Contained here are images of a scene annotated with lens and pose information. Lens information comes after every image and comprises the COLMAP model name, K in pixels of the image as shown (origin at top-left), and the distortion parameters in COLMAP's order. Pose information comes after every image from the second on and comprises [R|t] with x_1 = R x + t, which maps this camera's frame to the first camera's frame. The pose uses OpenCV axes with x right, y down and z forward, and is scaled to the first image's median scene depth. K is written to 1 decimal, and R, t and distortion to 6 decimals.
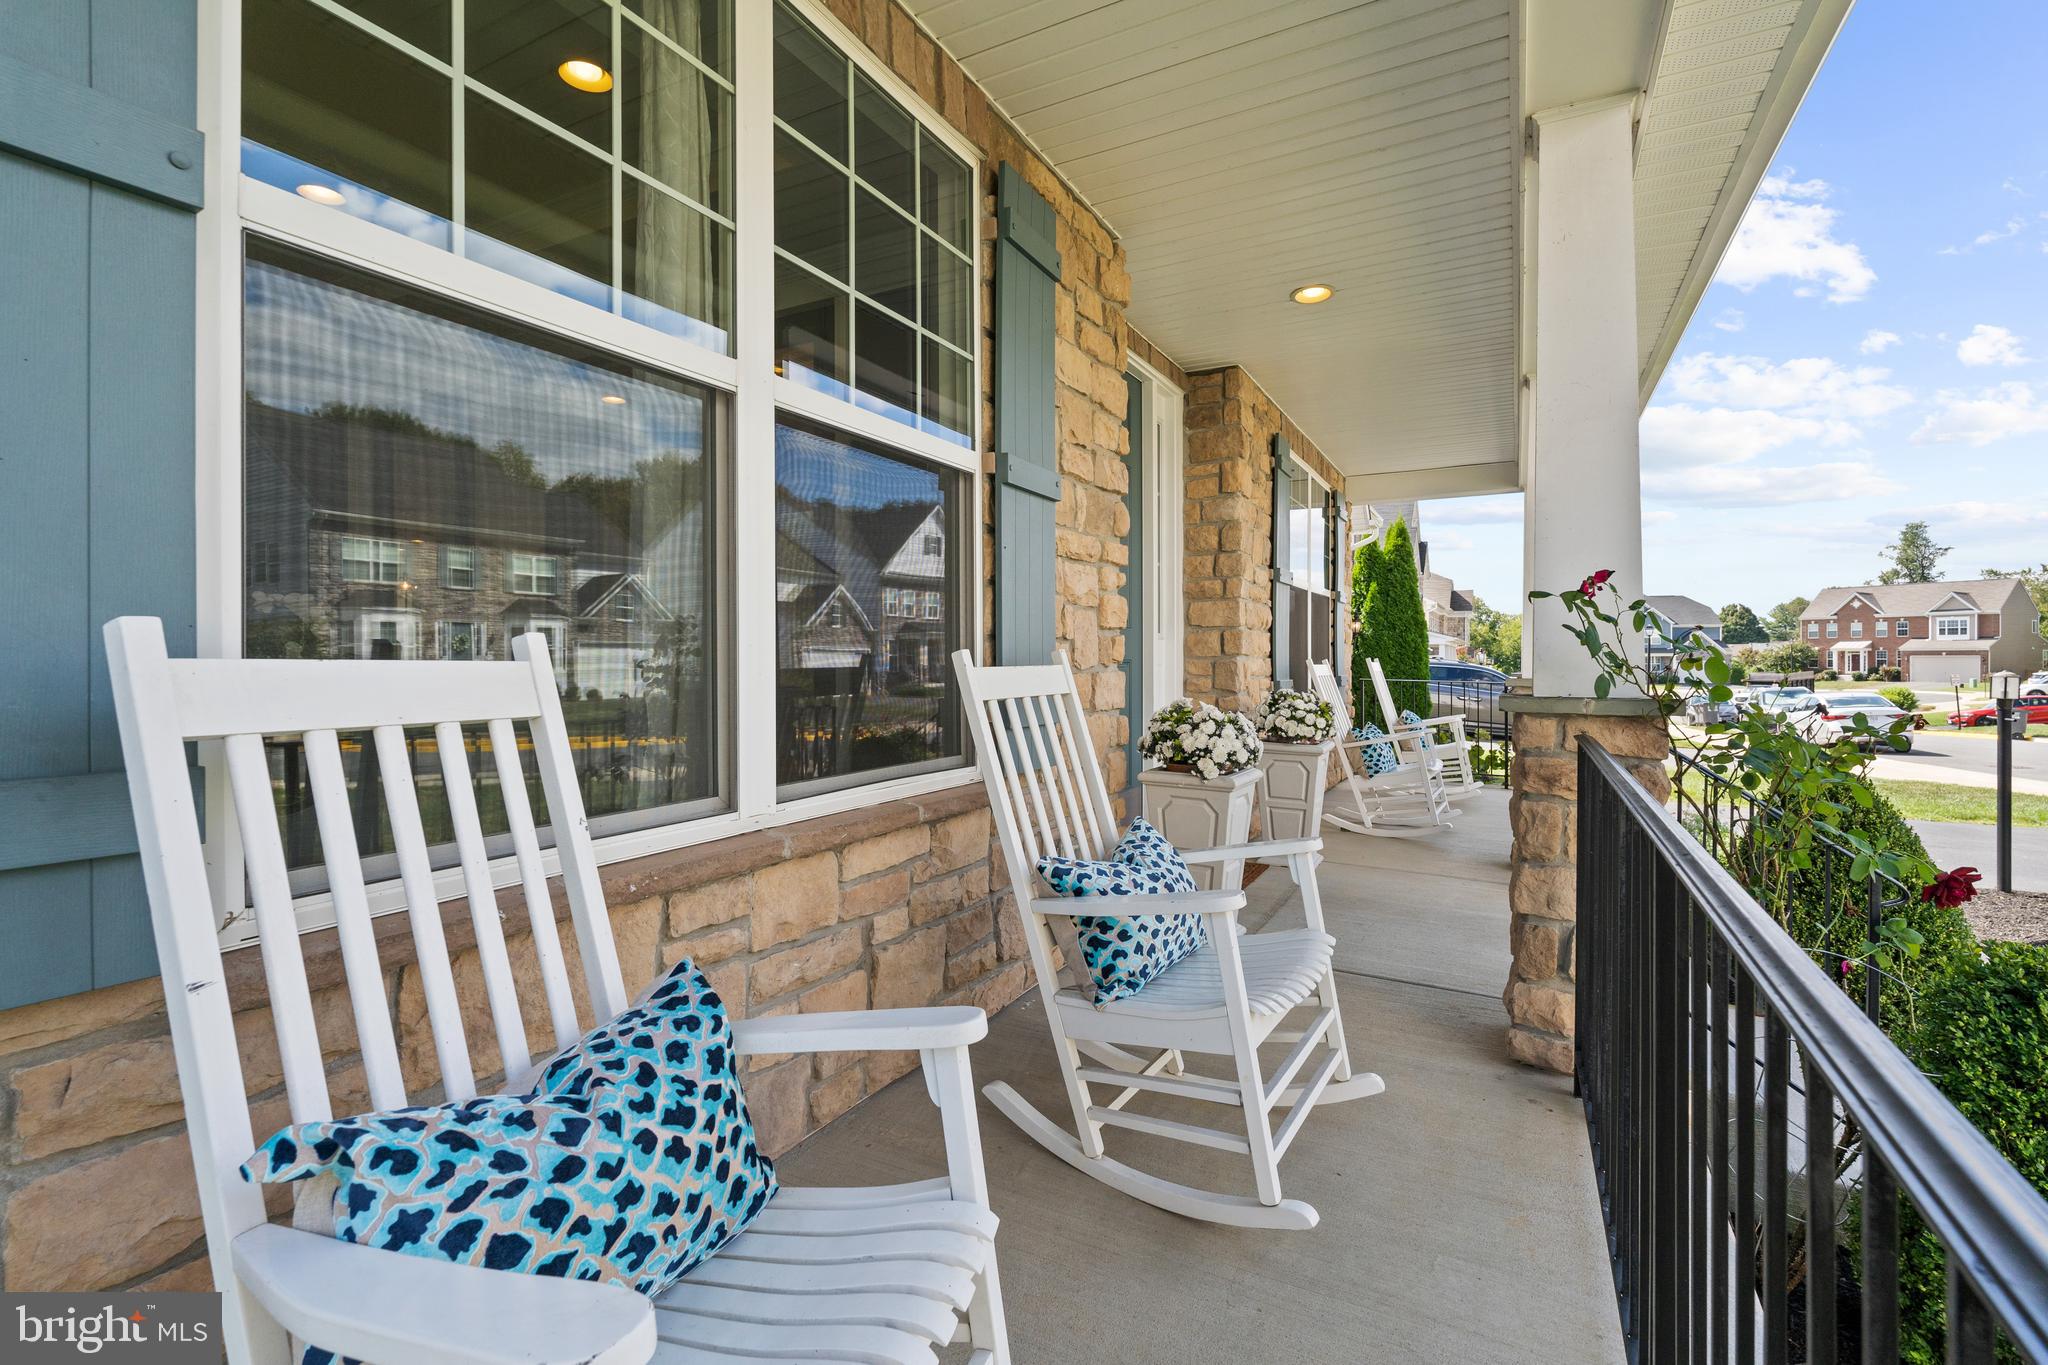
lens RADIAL K [[916.2, 0, 1029.2], [0, 916.2, 668.5], [0, 0, 1]] dist [-0.008024, 0.000152]
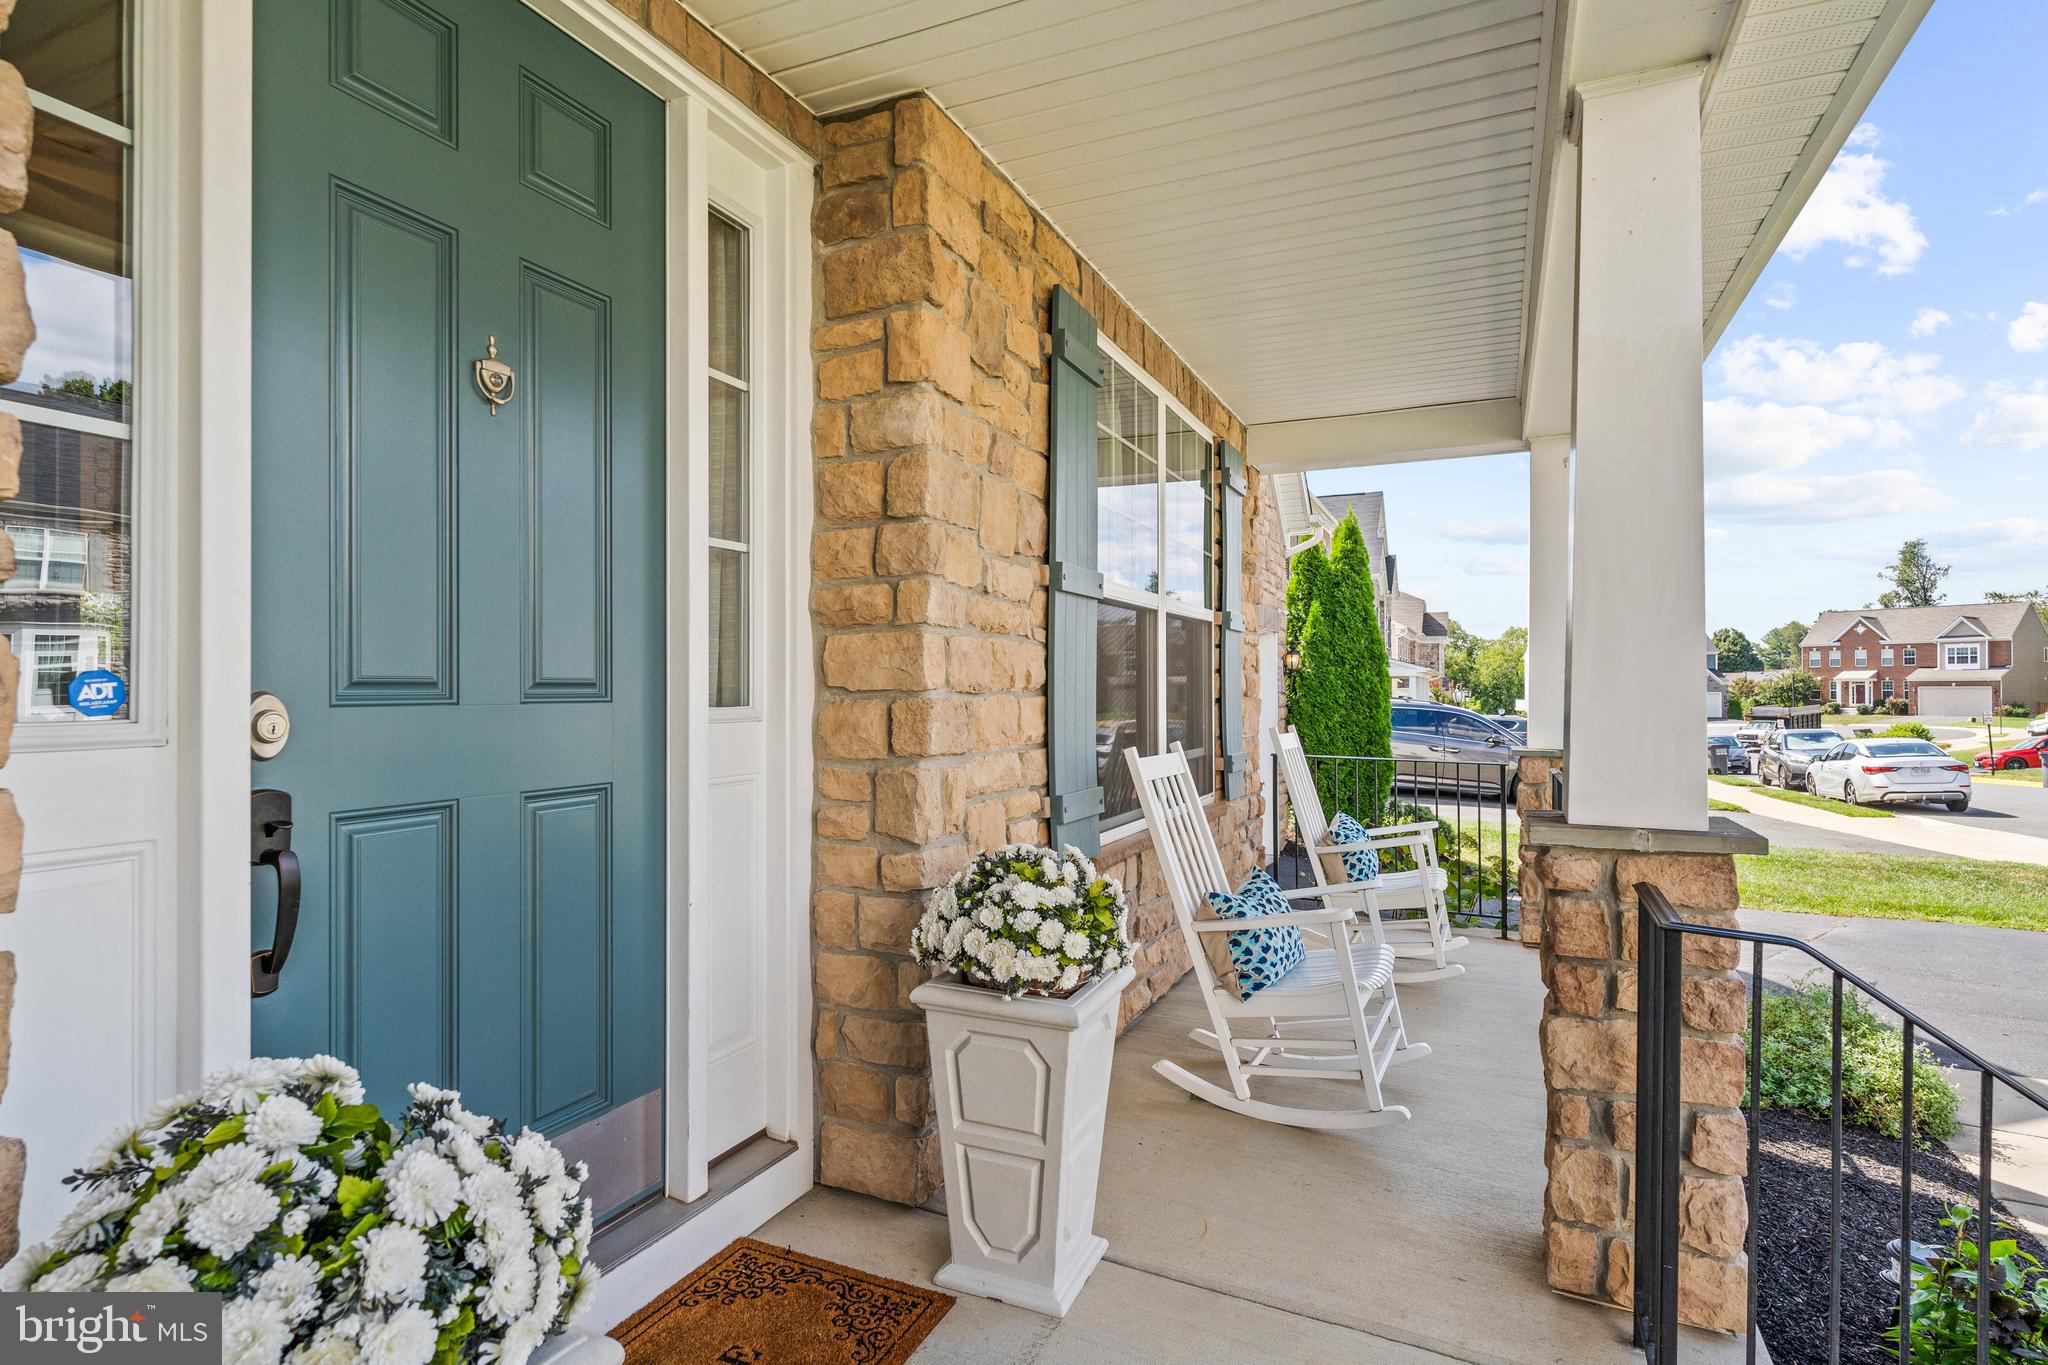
lens RADIAL K [[1024.8, 0, 1023.9], [0, 1024.8, 686.6], [0, 0, 1]] dist [-0.000315, 0.002708]
pose [[0.998234, 0.001594, 0.059378, 0.095852], [-0.000974, 0.999945, -0.010471, -0.016689], [-0.059391, 0.010395, 0.998181, 0.199045]]
